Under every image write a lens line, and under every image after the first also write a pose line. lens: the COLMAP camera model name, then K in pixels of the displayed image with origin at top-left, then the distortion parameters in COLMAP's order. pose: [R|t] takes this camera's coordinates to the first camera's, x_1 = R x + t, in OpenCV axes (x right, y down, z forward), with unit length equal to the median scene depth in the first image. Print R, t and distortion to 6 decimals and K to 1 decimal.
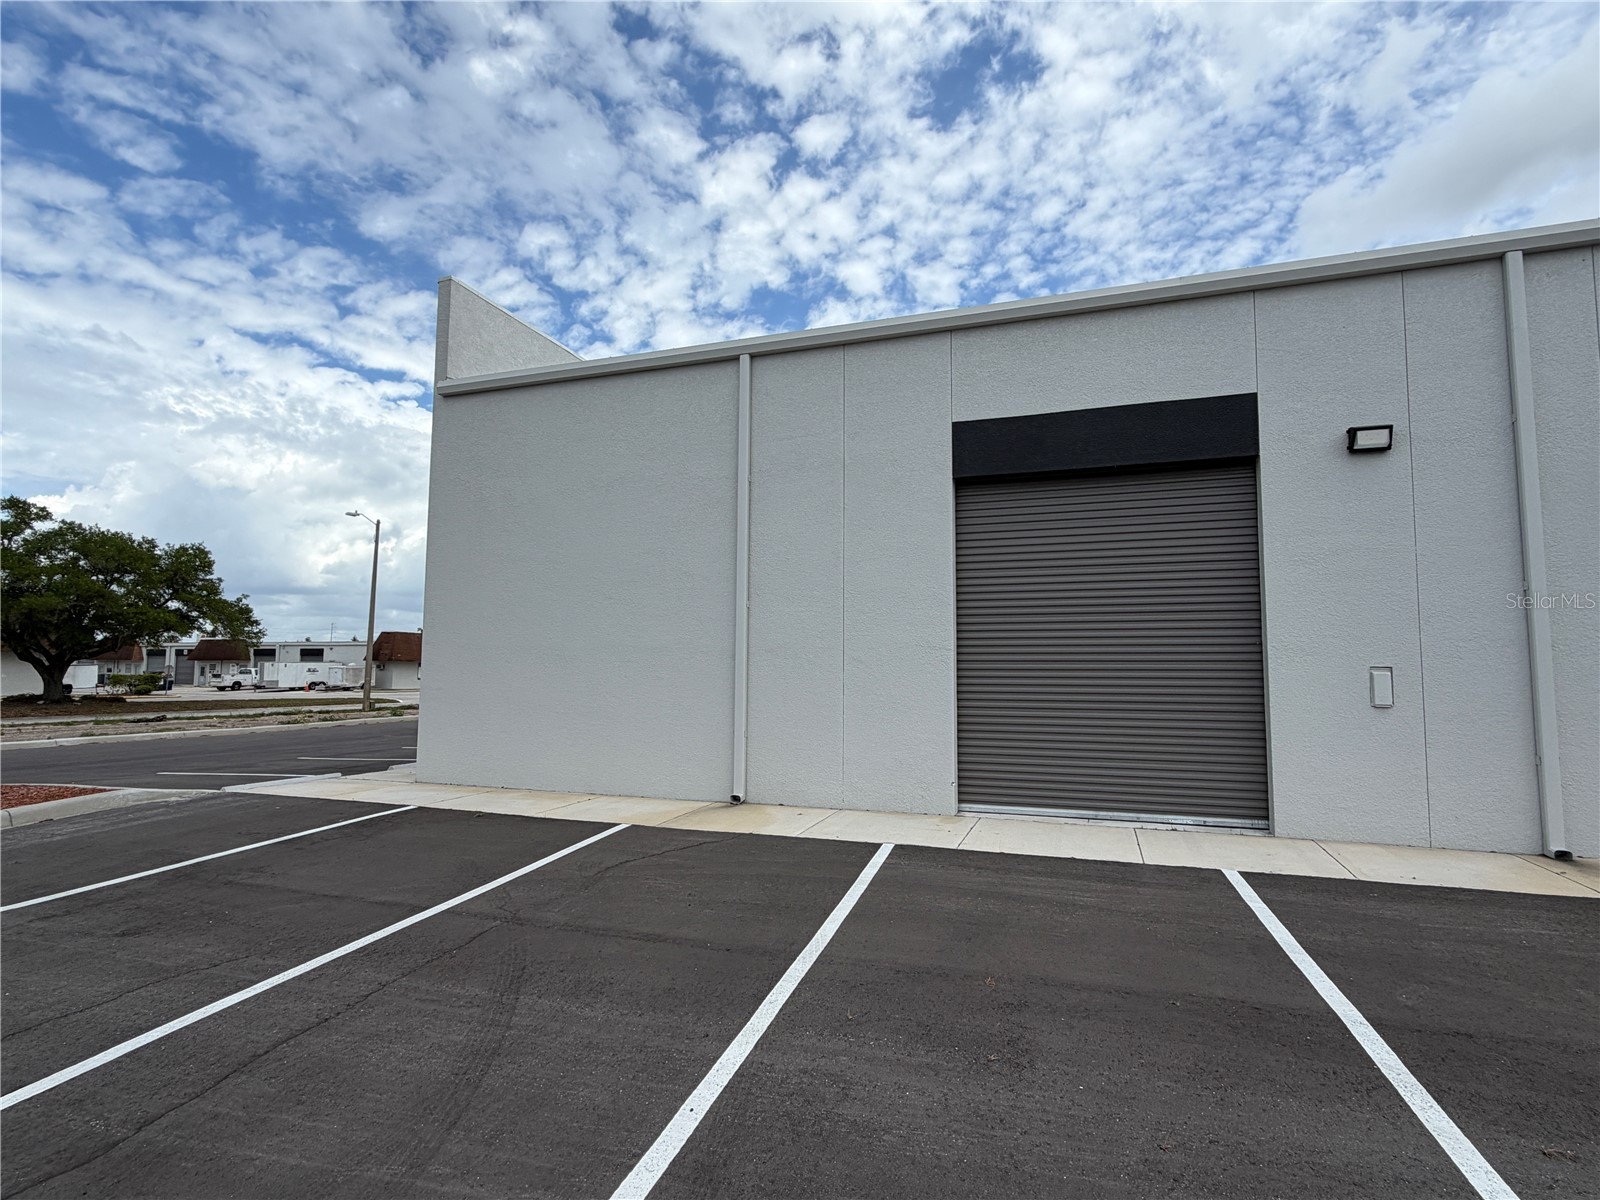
lens RADIAL K [[819.2, 0, 796.3], [0, 819.2, 611.7], [0, 0, 1]] dist [0.000488, -0.000098]
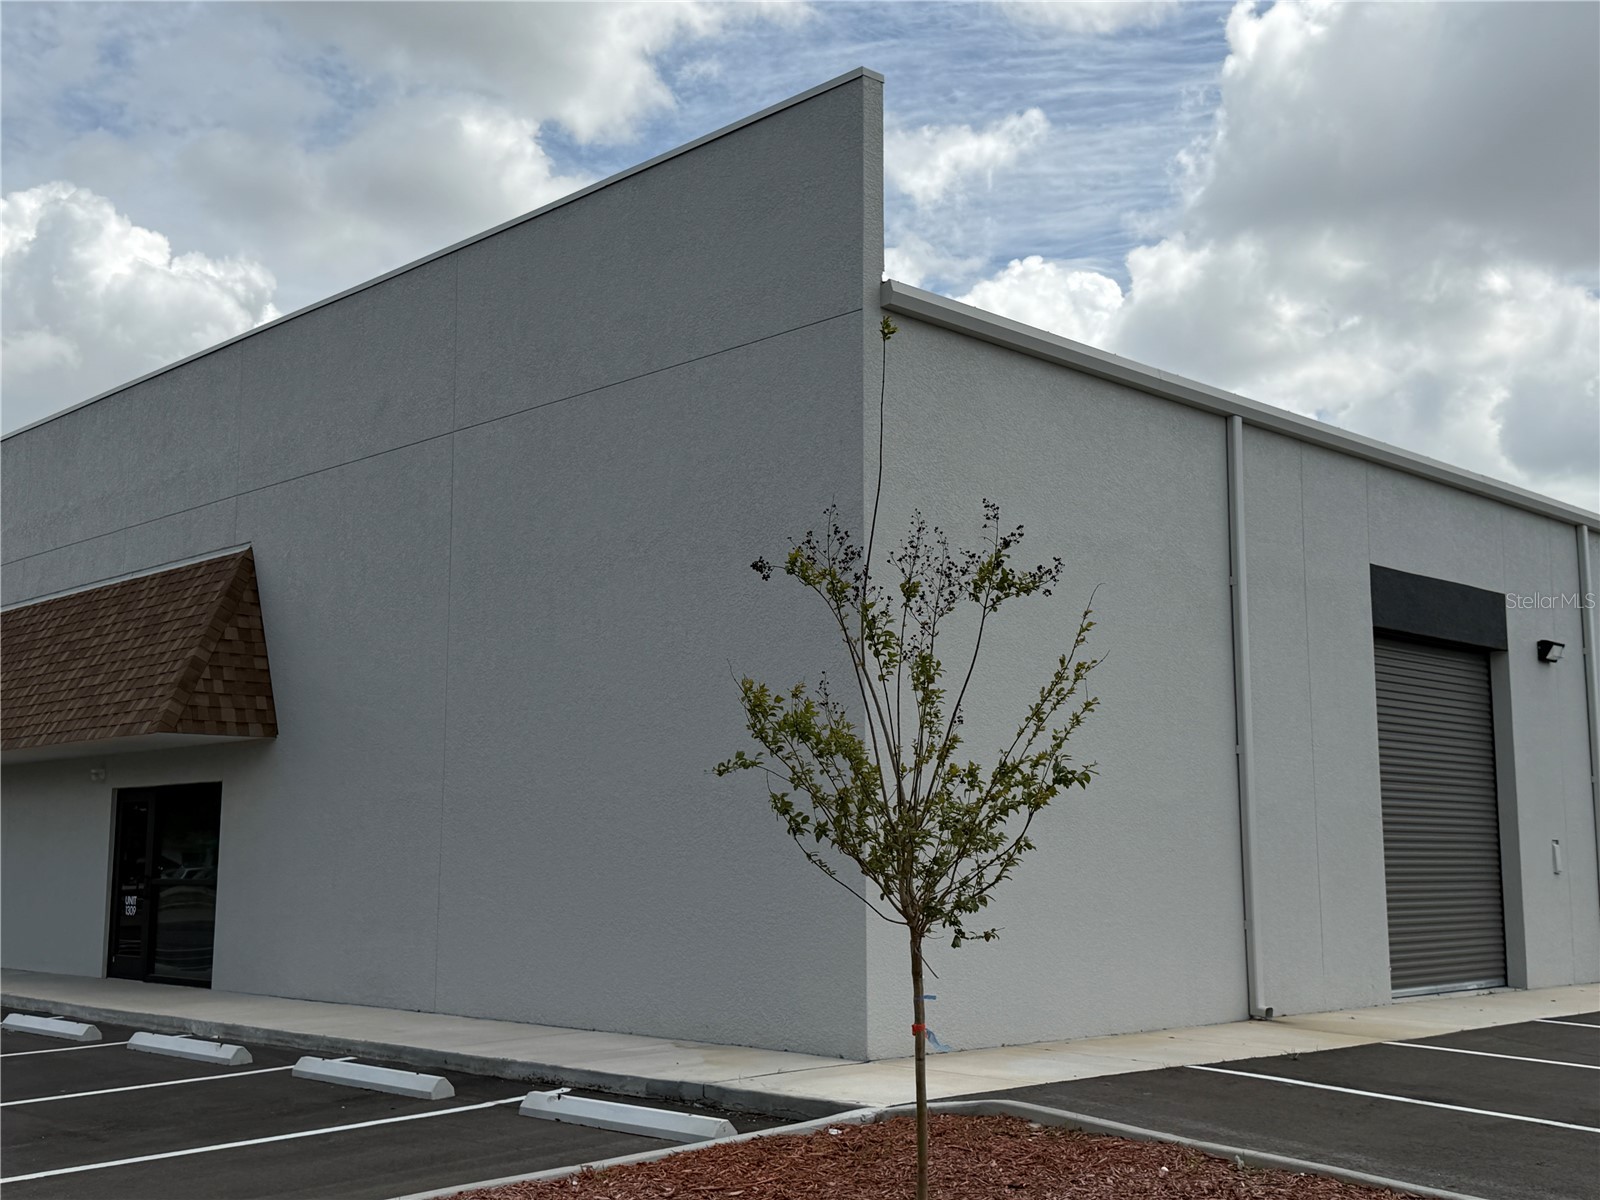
lens RADIAL K [[1802.4, 0, 800.0], [0, 1802.4, 600.0], [0, 0, 1]] dist [0.002275, 0.009590]
pose [[0.445023, 0.115885, 0.887990, -1.868937], [-0.083382, 0.992646, -0.087756, 0.033813], [-0.891629, -0.034989, 0.451413, 0.677272]]
